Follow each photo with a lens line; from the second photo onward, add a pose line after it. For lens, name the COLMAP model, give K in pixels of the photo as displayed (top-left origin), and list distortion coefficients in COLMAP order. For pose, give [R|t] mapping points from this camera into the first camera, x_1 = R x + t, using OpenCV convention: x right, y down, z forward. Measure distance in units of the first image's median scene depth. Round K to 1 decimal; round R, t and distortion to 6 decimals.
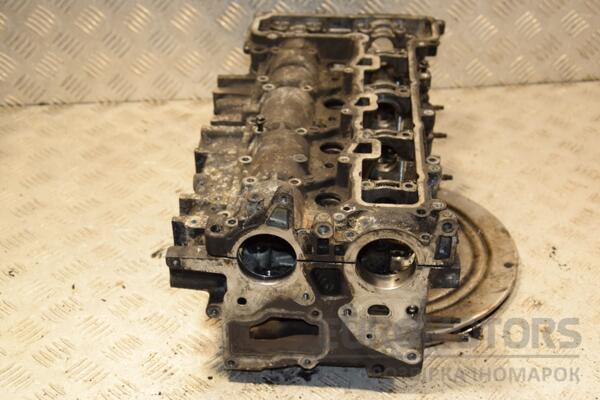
lens RADIAL K [[1028.7, 0, 303.4], [0, 1028.7, 201.7], [0, 0, 1]] dist [0.370058, 0.000000]
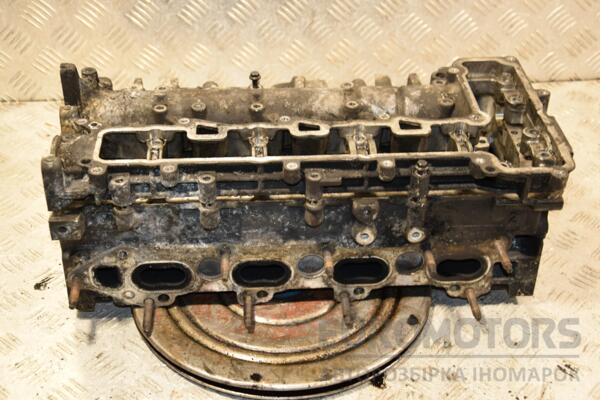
lens RADIAL K [[1028.7, 0, 300.5], [0, 1028.7, 201.7], [0, 0, 1]] dist [0.370058, 0.000000]
pose [[0.999982, 0.005808, -0.001266, 0.072127], [-0.005732, 0.998556, 0.053414, -0.060164], [0.001574, -0.053406, 0.998572, 0.067062]]
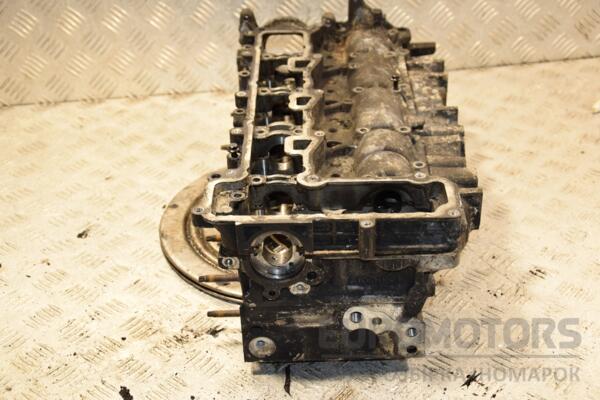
lens RADIAL K [[1028.7, 0, 297.2], [0, 1028.7, 203.2], [0, 0, 1]] dist [0.370058, 0.000000]
pose [[0.999021, -0.041521, -0.015240, 0.077738], [0.040987, 0.998587, -0.033832, 0.052833], [0.016623, 0.033174, 0.999311, -0.048562]]
